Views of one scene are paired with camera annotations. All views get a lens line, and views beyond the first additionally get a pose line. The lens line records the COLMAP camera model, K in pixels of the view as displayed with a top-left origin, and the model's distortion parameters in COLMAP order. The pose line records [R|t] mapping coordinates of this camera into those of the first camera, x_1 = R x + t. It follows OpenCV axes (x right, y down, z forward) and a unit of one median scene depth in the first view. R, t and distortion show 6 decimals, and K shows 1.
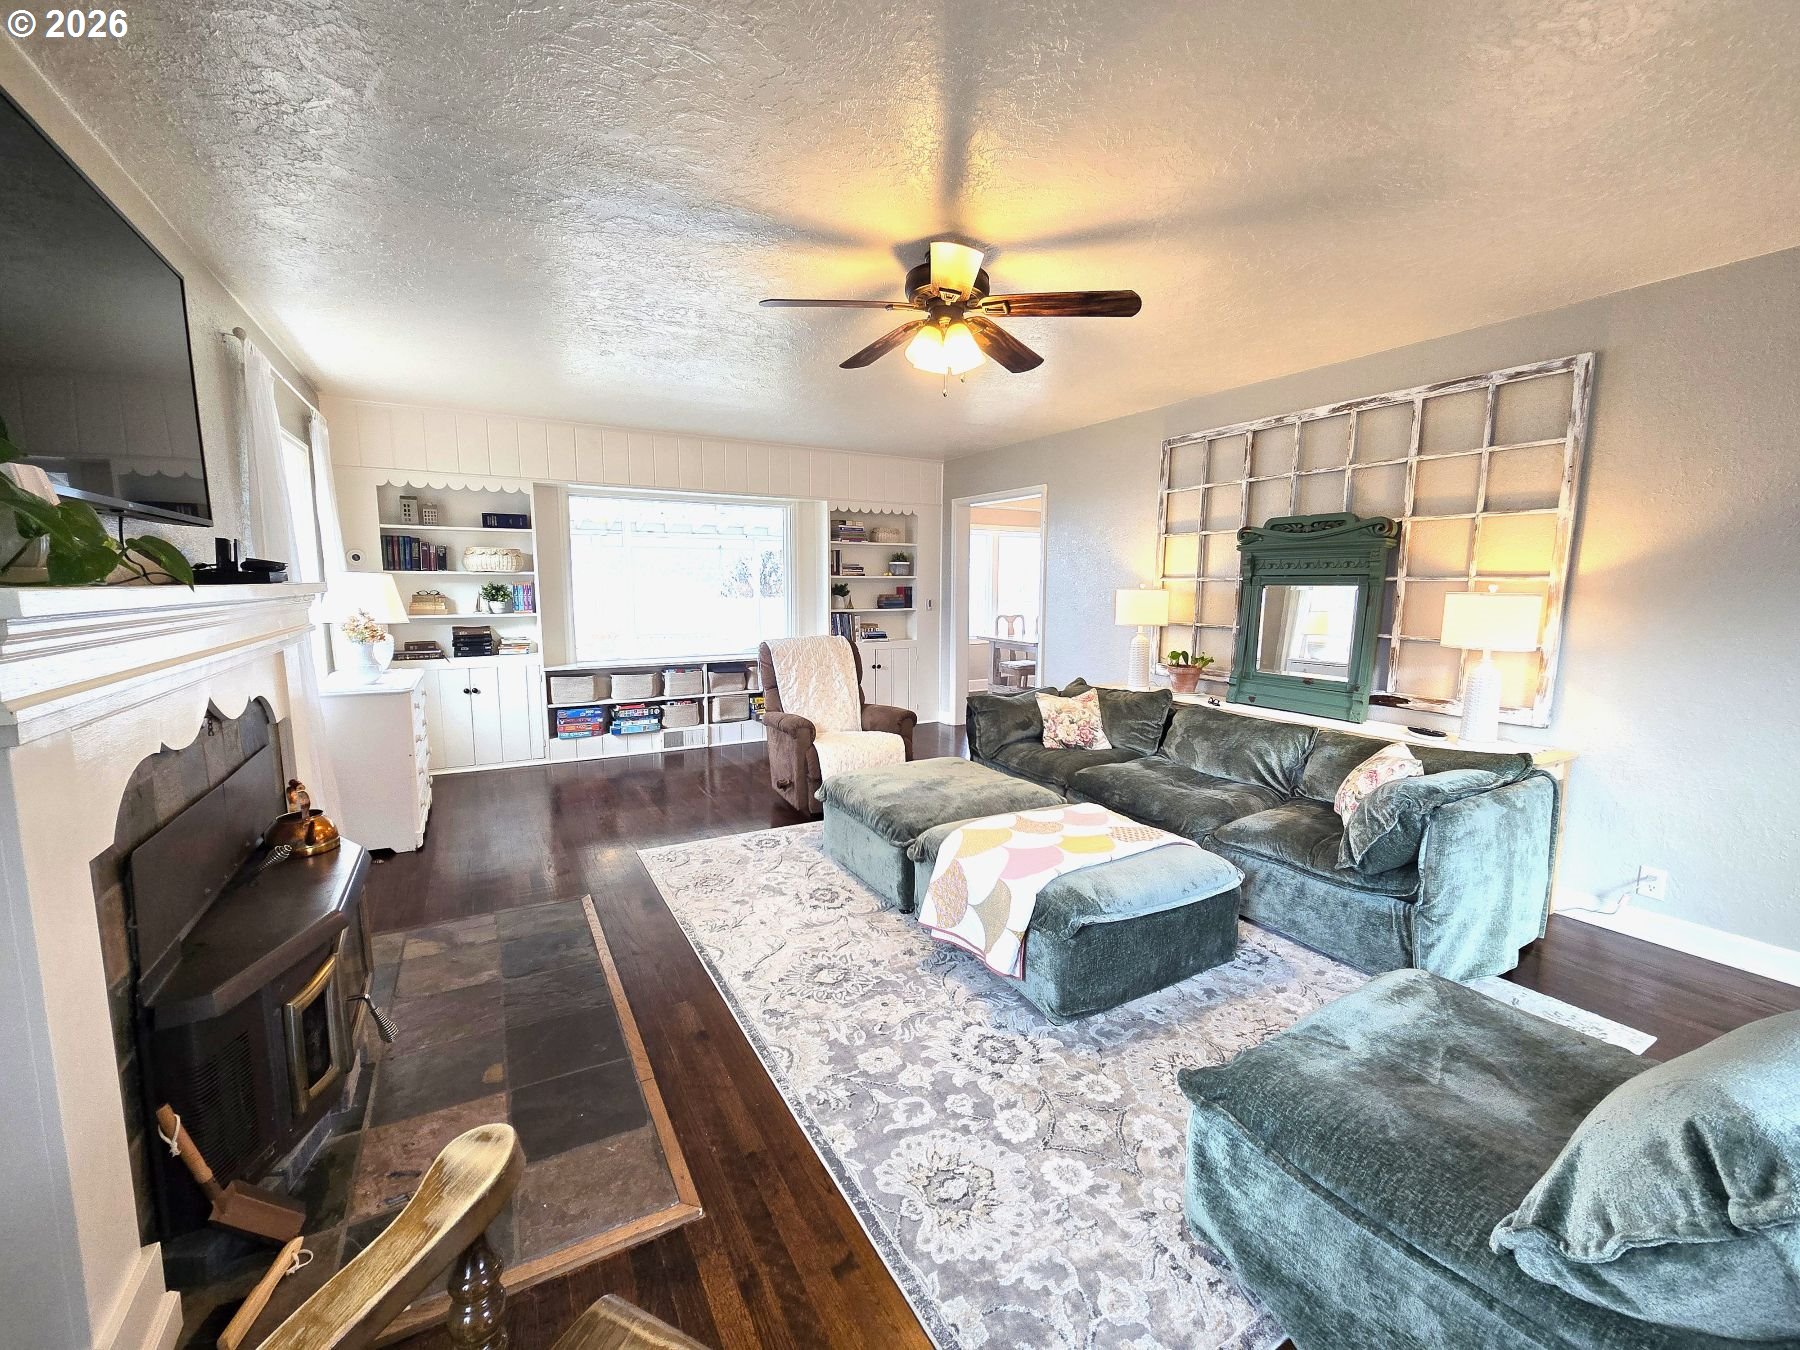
lens RADIAL K [[737.9, 0, 899.6], [0, 737.9, 674.3], [0, 0, 1]] dist [-0.004309, 0.002327]
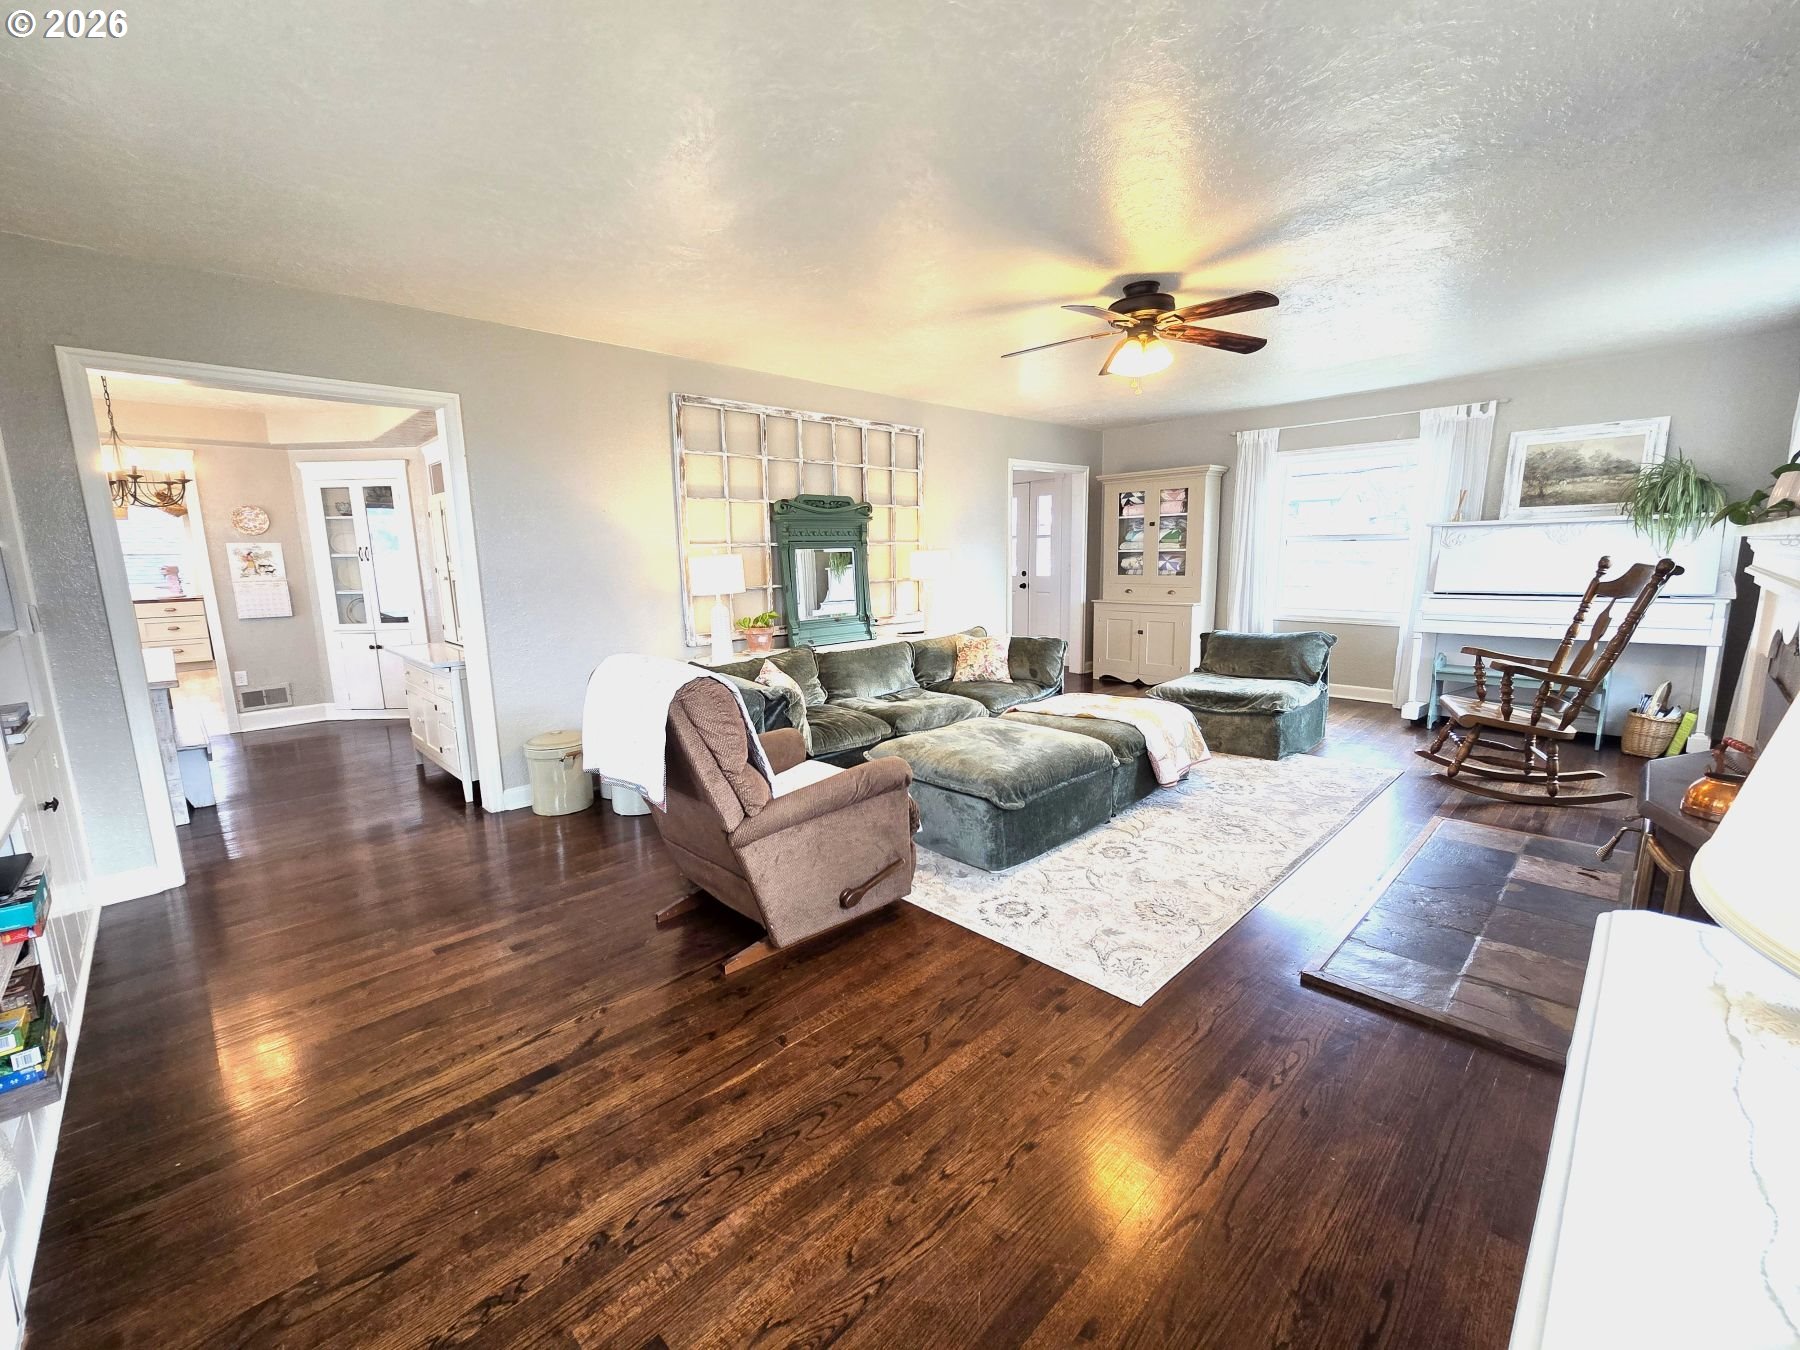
lens RADIAL K [[737.9, 0, 902.0], [0, 737.9, 676.0], [0, 0, 1]] dist [-0.004309, 0.002327]
pose [[-0.251531, -0.156813, 0.955061, -1.042494], [0.137888, 0.970915, 0.195731, -0.185930], [-0.957977, 0.180924, -0.222592, 1.604912]]
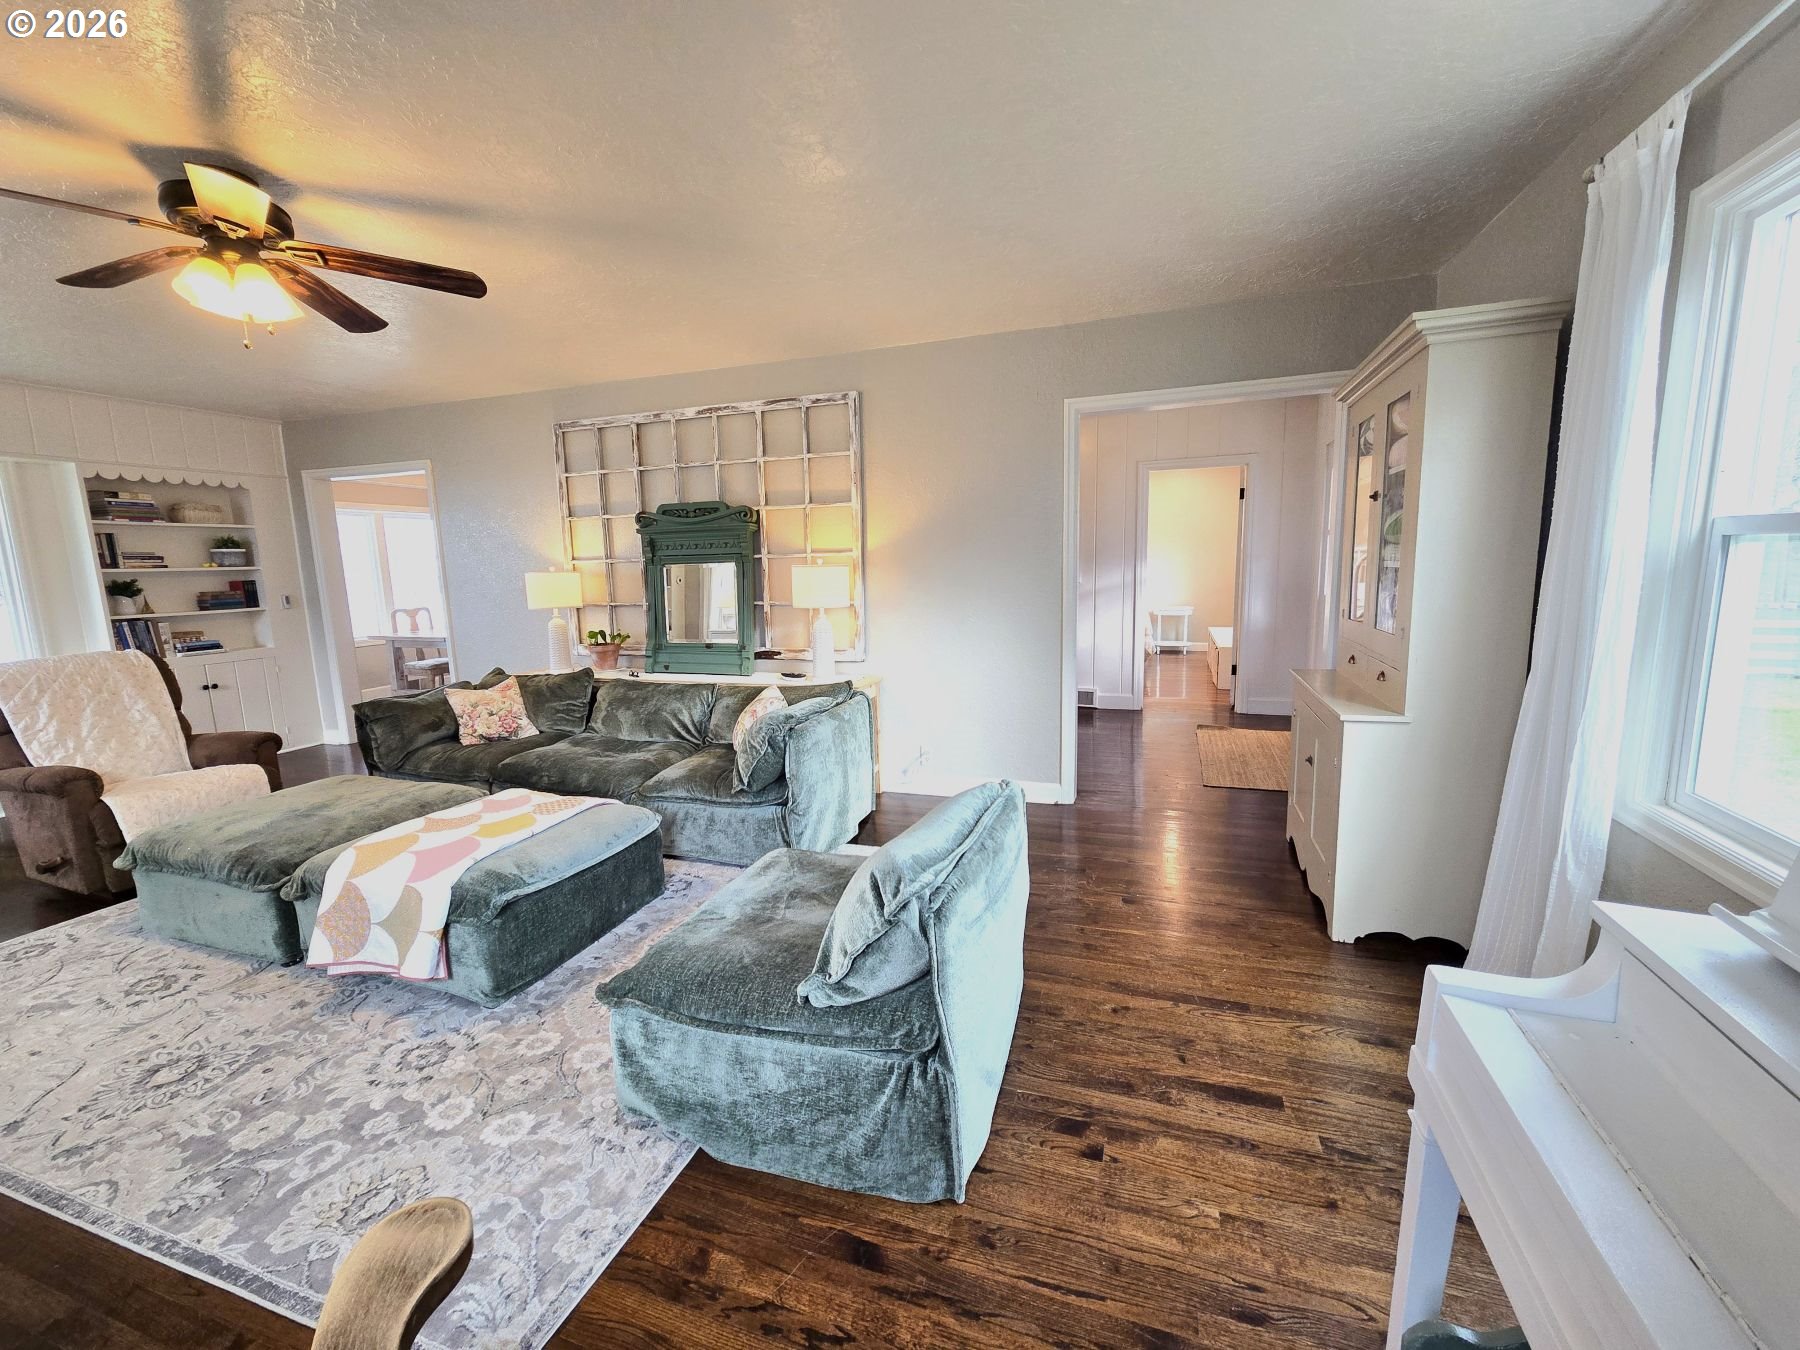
lens RADIAL K [[737.9, 0, 900.1], [0, 737.9, 673.9], [0, 0, 1]] dist [-0.004309, 0.002327]
pose [[0.750257, -0.123027, 0.649599, 0.026028], [0.109407, 0.992091, 0.061530, 0.019085], [-0.652031, 0.024907, 0.757783, -0.101841]]
